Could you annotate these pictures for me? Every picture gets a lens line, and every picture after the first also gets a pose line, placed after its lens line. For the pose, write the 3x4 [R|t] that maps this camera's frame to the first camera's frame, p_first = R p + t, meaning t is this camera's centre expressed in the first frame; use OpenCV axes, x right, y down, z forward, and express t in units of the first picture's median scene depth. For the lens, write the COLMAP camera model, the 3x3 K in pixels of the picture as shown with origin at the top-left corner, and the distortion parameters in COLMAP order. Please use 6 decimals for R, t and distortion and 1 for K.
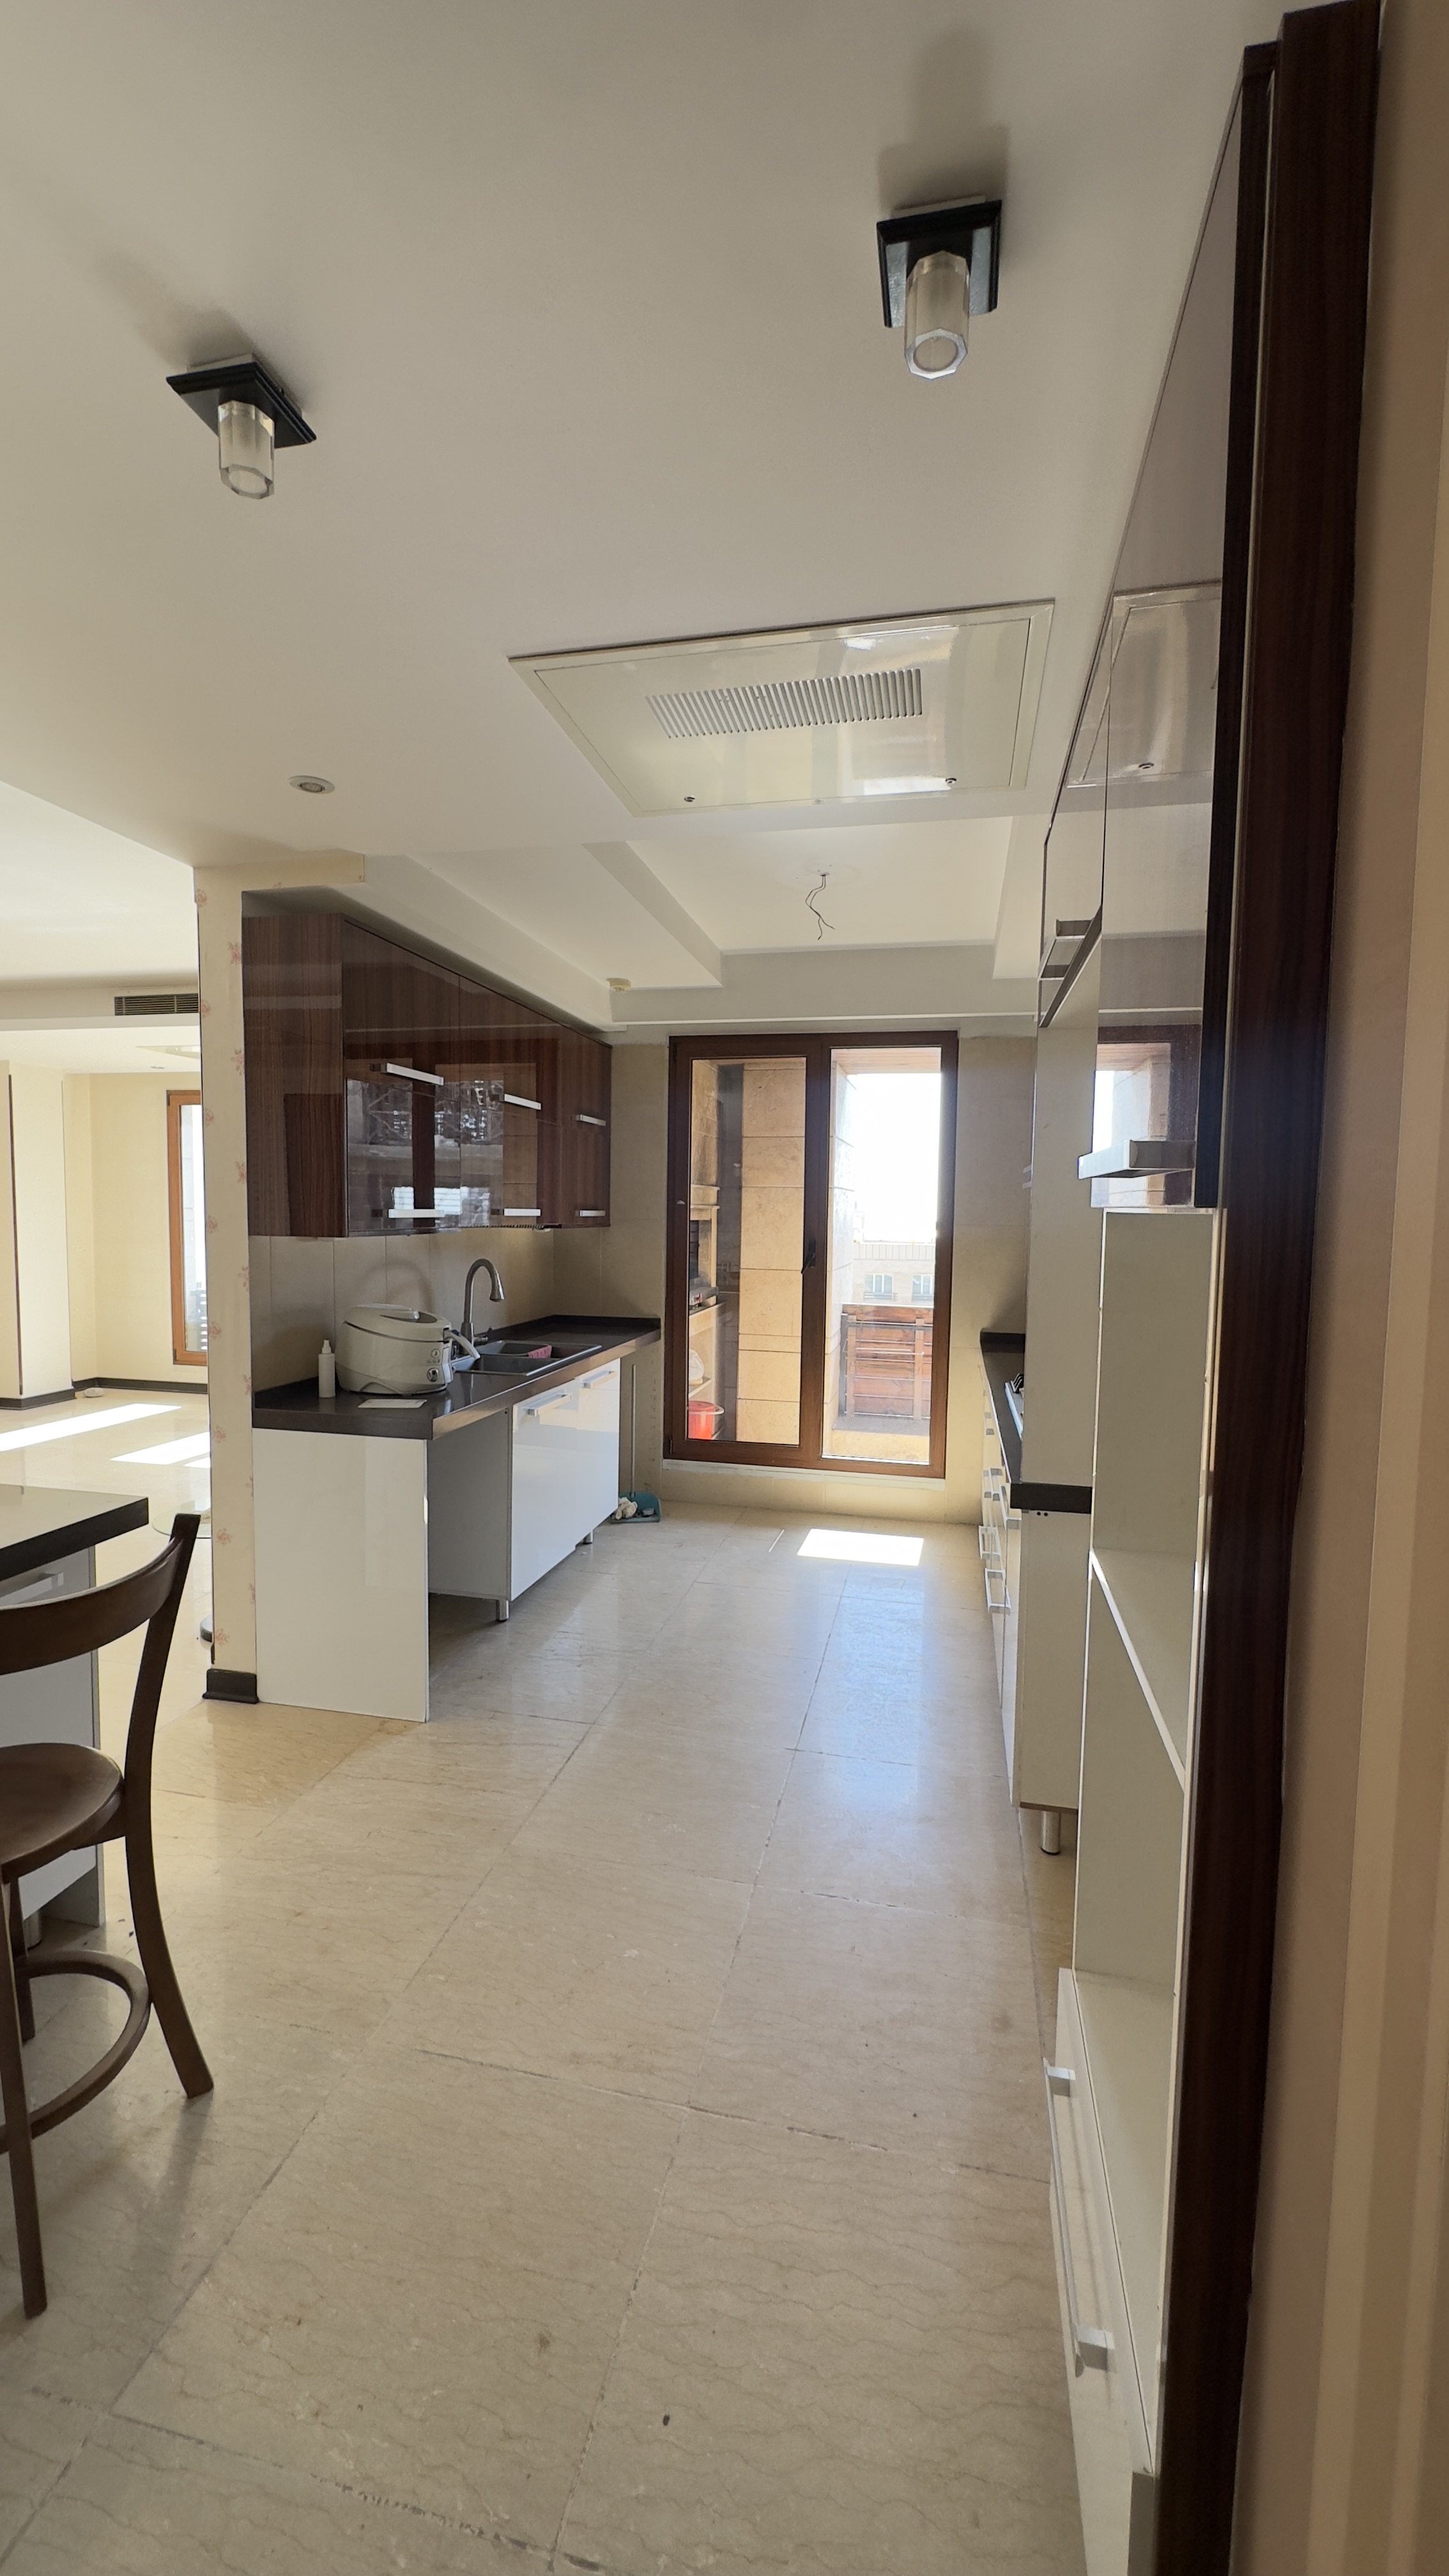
lens RADIAL K [[1034.5, 0, 725.2], [0, 1034.5, 1286.6], [0, 0, 1]] dist [0.000077, 0.000724]
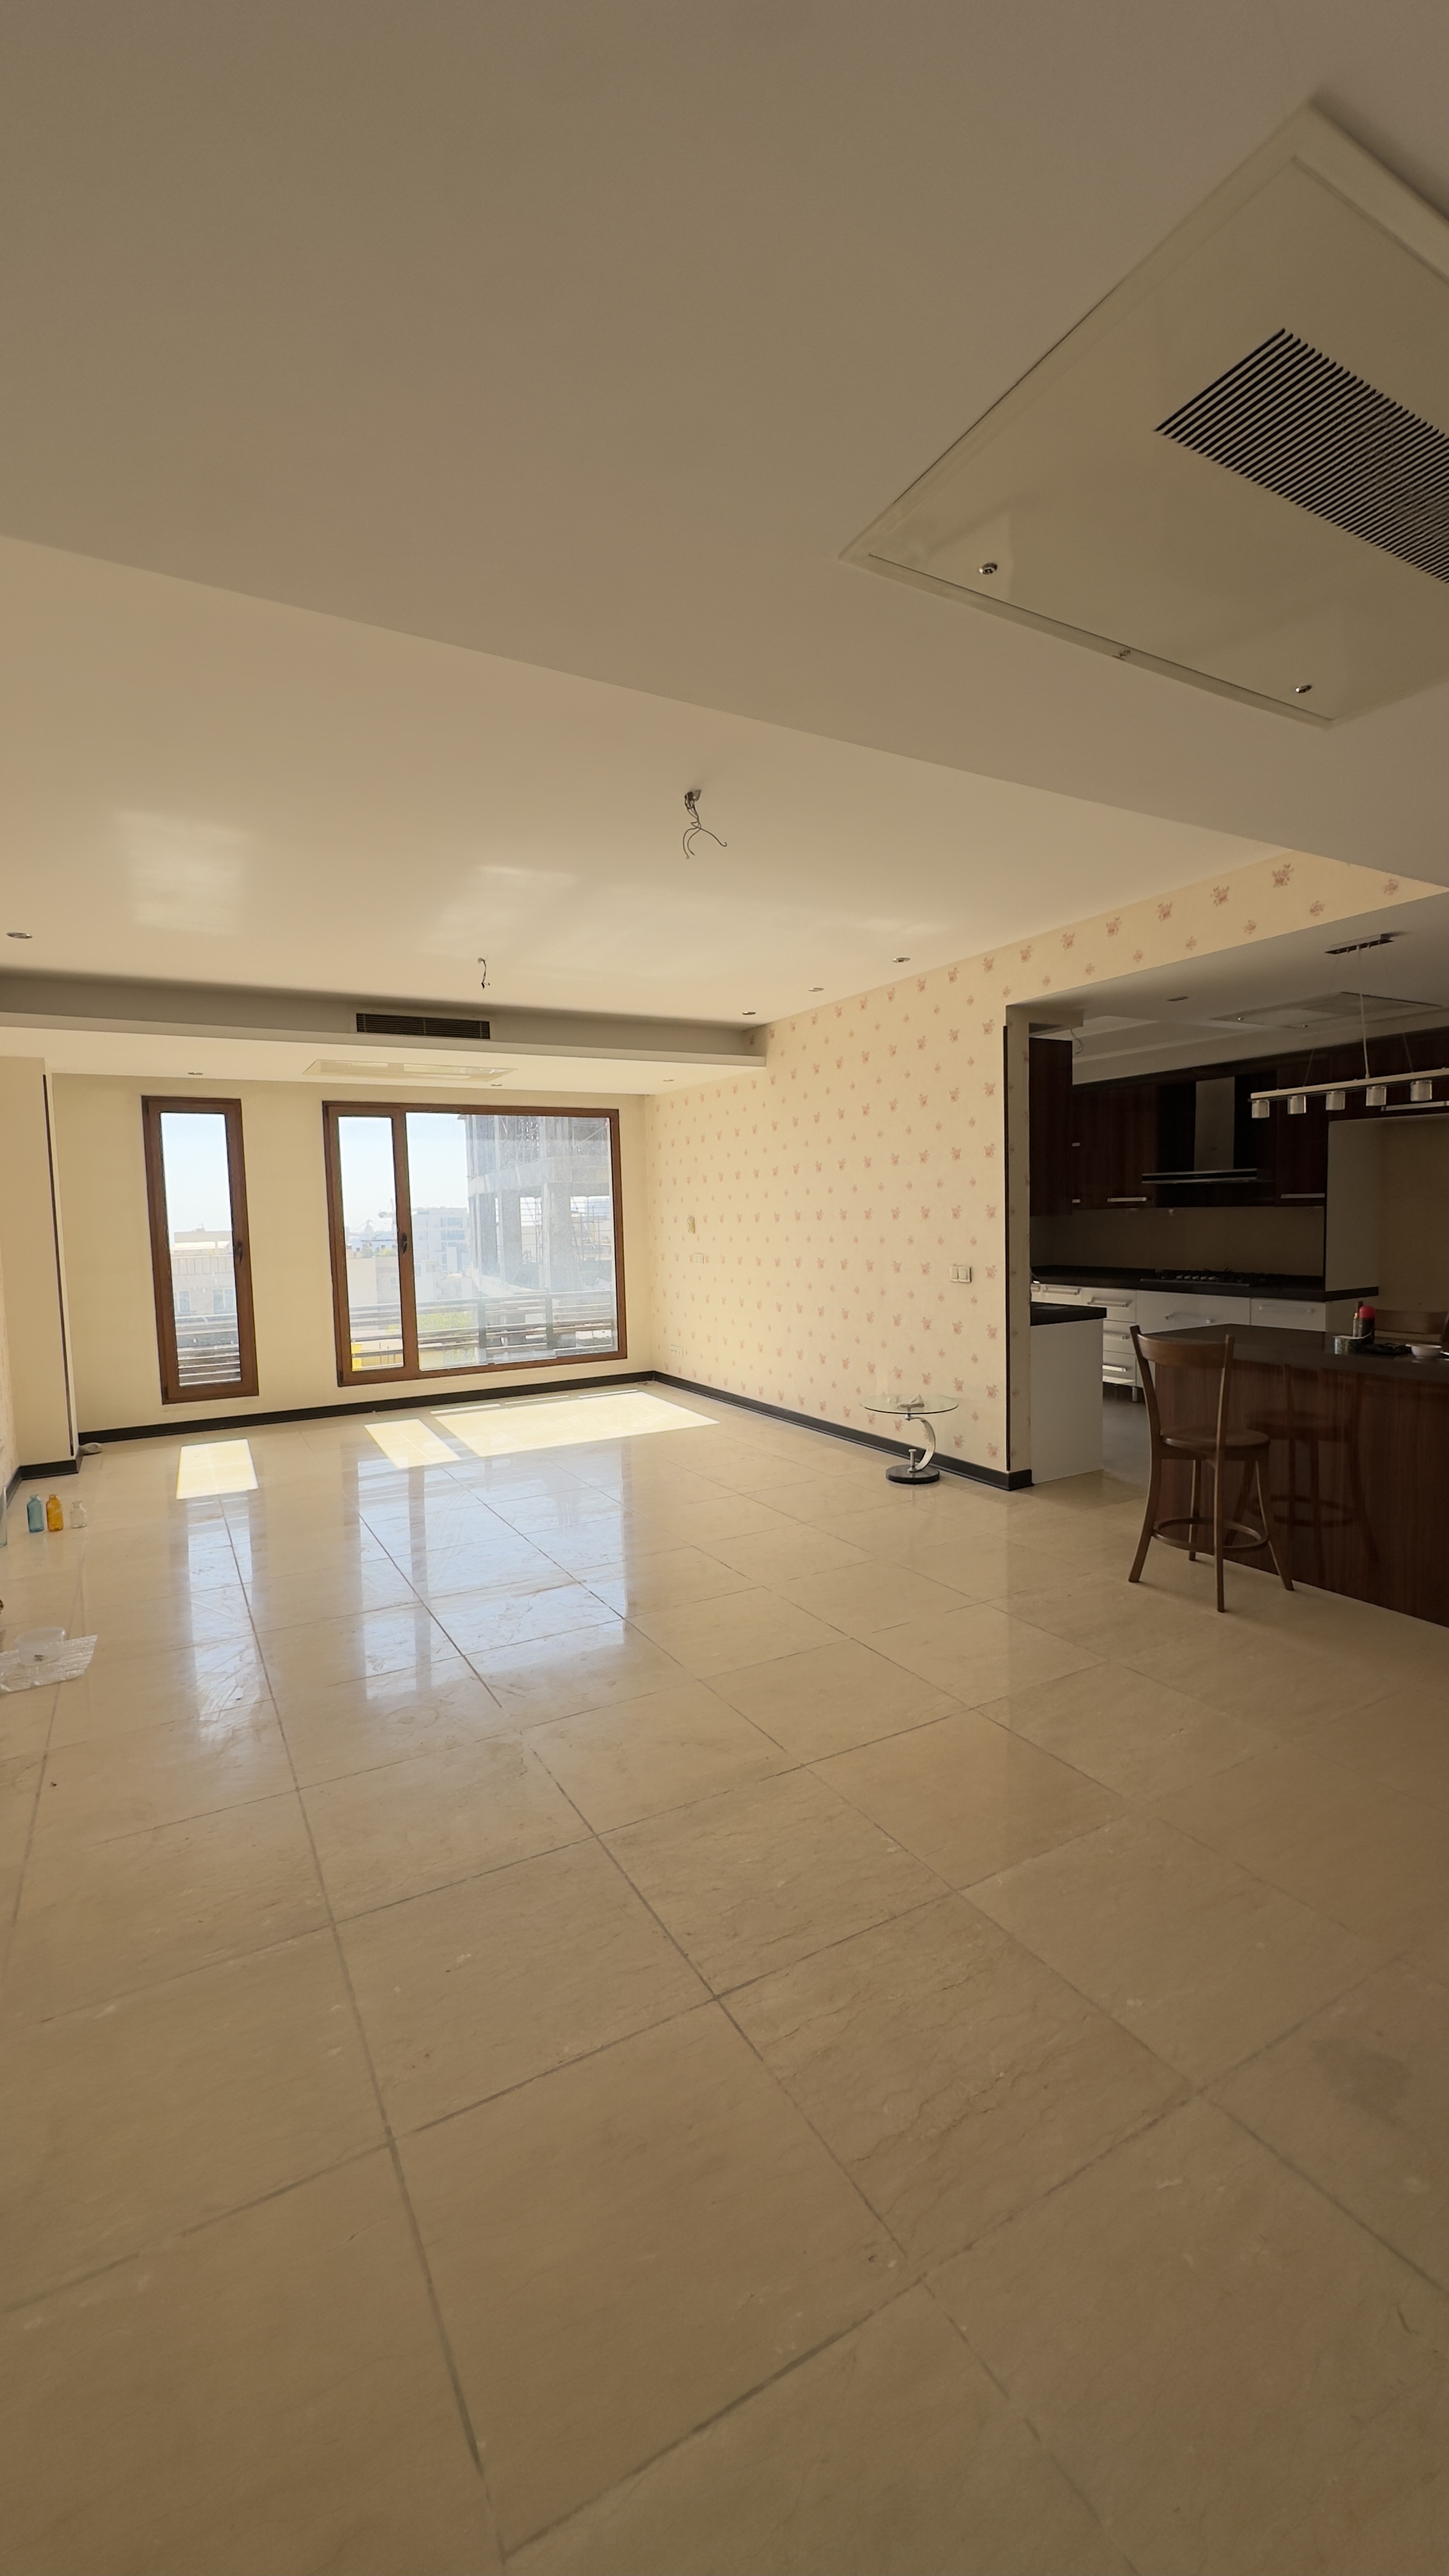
lens RADIAL K [[1034.5, 0, 723.5], [0, 1034.5, 1286.9], [0, 0, 1]] dist [0.000077, 0.000724]
pose [[0.741926, -0.083116, 0.665310, -1.253250], [0.085644, 0.995906, 0.028910, -0.015807], [-0.664989, 0.035530, 0.746007, 0.022811]]
